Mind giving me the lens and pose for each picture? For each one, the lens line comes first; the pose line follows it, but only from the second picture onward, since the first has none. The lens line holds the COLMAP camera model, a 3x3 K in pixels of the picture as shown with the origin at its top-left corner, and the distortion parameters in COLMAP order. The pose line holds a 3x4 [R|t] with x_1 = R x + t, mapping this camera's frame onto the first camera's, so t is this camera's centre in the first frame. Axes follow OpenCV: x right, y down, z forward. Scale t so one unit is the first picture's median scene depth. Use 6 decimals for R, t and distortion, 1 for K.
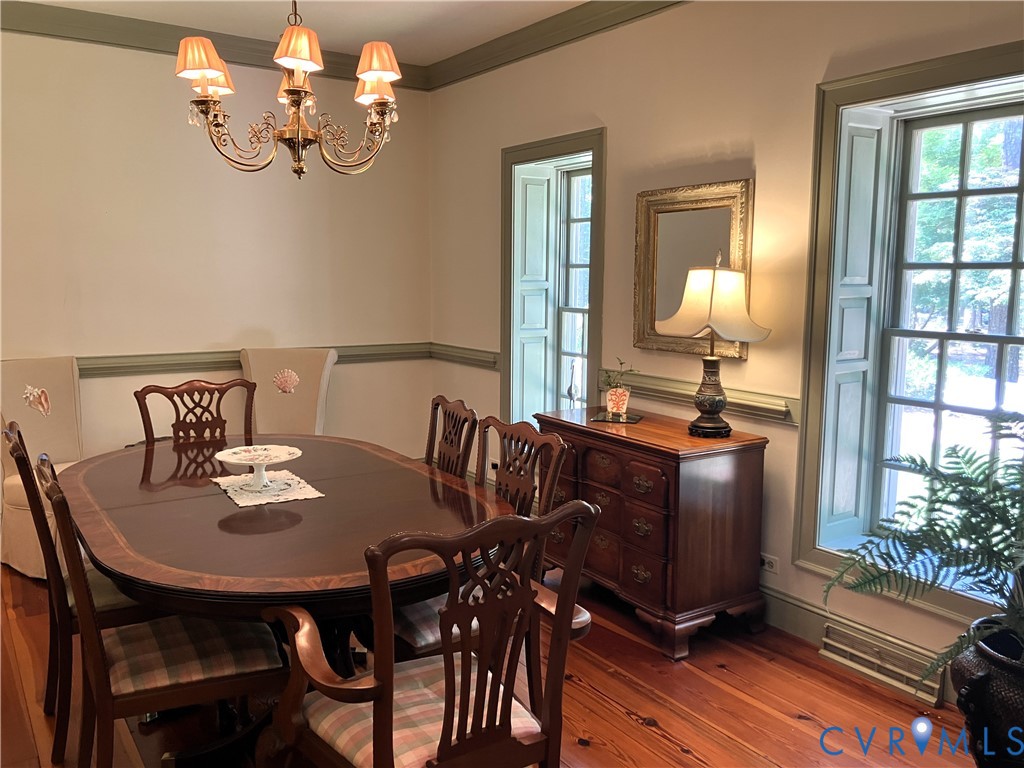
lens RADIAL K [[849.5, 0, 510.6], [0, 849.5, 375.7], [0, 0, 1]] dist [0.007326, 0.008504]
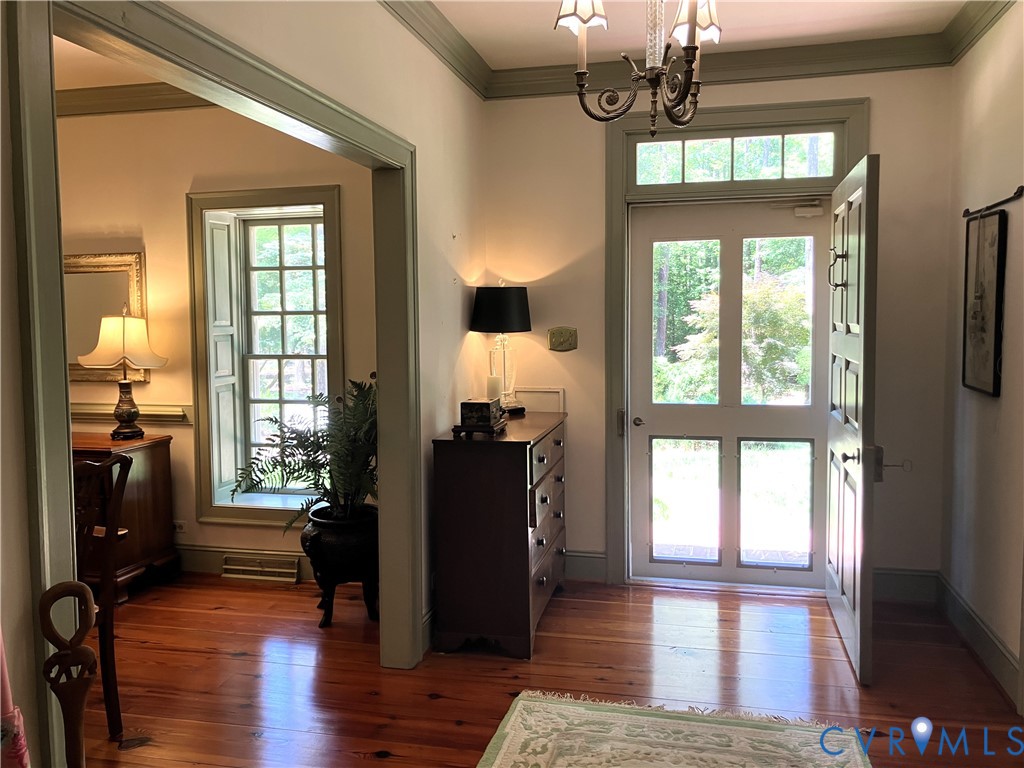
lens RADIAL K [[849.5, 0, 510.6], [0, 849.5, 375.7], [0, 0, 1]] dist [0.007326, 0.008504]
pose [[0.739863, -0.060605, 0.670022, -0.222855], [0.098739, 0.994931, -0.019037, 0.057421], [-0.665472, 0.080242, 0.742097, -0.432127]]
